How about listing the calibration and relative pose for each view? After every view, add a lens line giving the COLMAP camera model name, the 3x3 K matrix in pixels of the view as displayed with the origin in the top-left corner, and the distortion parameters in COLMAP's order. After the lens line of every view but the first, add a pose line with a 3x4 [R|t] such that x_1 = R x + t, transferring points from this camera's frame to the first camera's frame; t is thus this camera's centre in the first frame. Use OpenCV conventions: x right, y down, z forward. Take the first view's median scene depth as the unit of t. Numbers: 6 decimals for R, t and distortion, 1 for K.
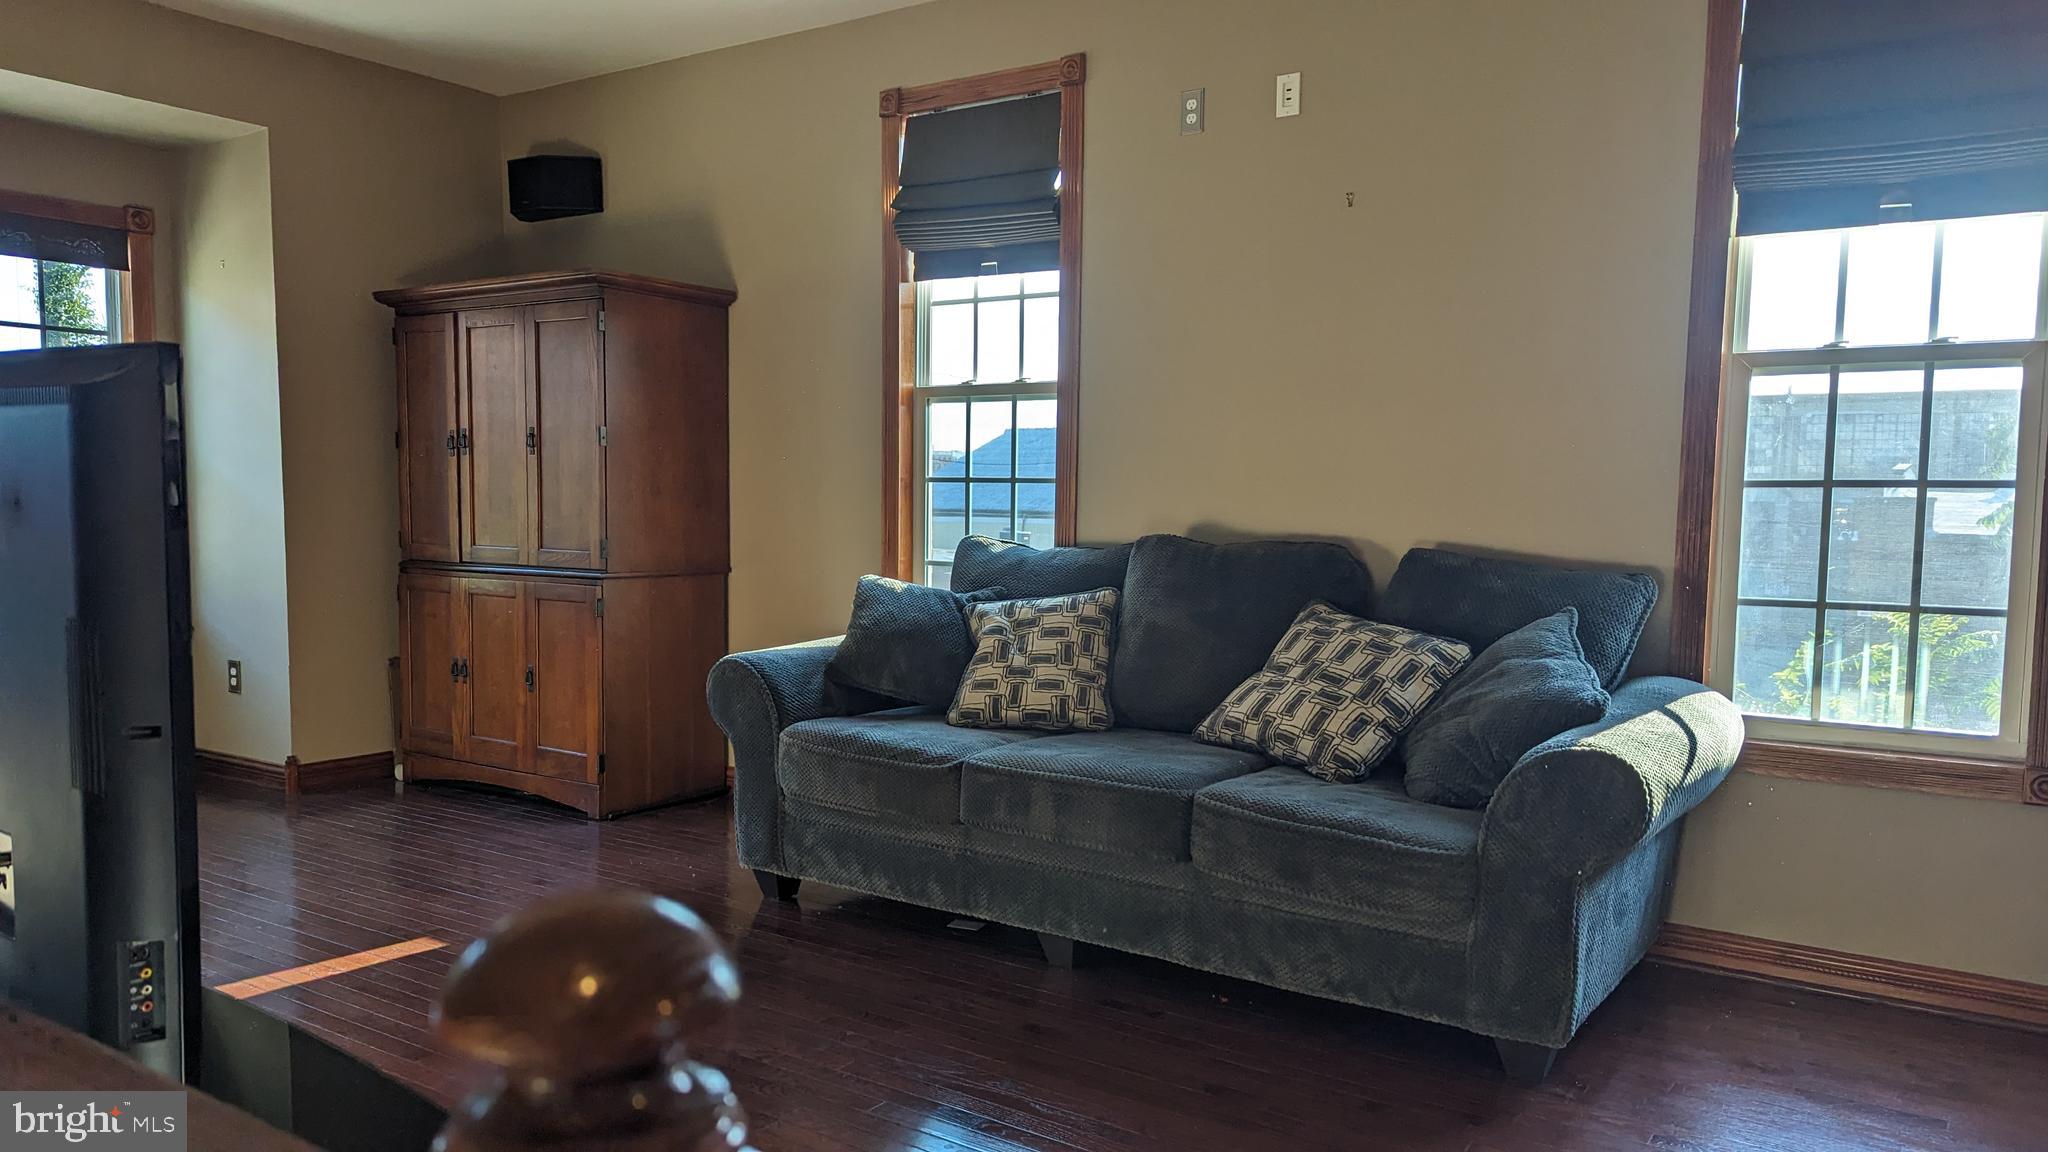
lens RADIAL K [[1471.1, 0, 999.9], [0, 1471.1, 603.9], [0, 0, 1]] dist [0.105804, -0.139048]
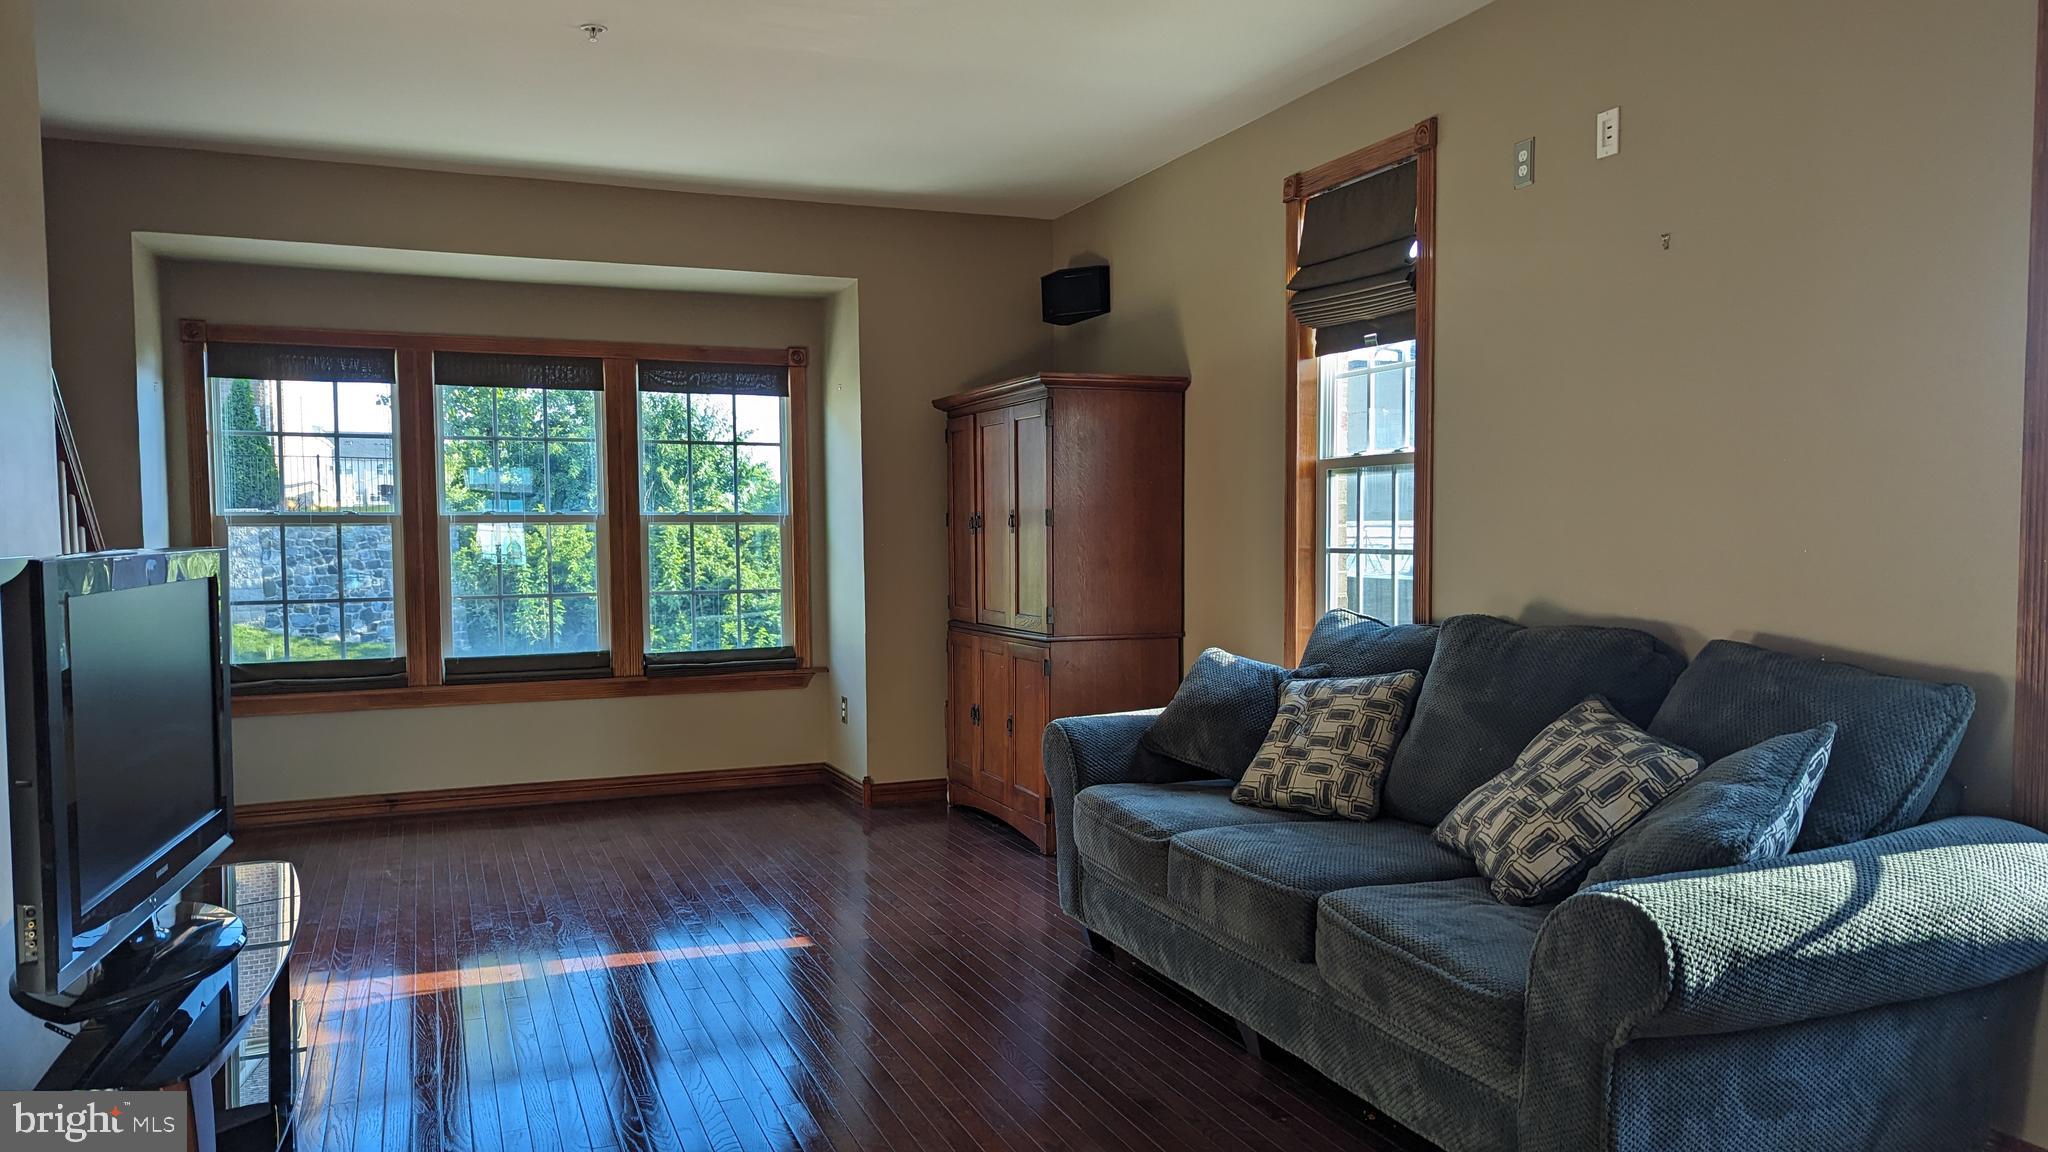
lens RADIAL K [[1454.6, 0, 1019.4], [0, 1454.6, 595.1], [0, 0, 1]] dist [0.084332, -0.080631]
pose [[0.840937, 0.007196, -0.541085, 0.375602], [-0.023250, 0.999469, -0.022843, -0.032524], [0.540633, 0.031790, 0.840658, 0.061683]]
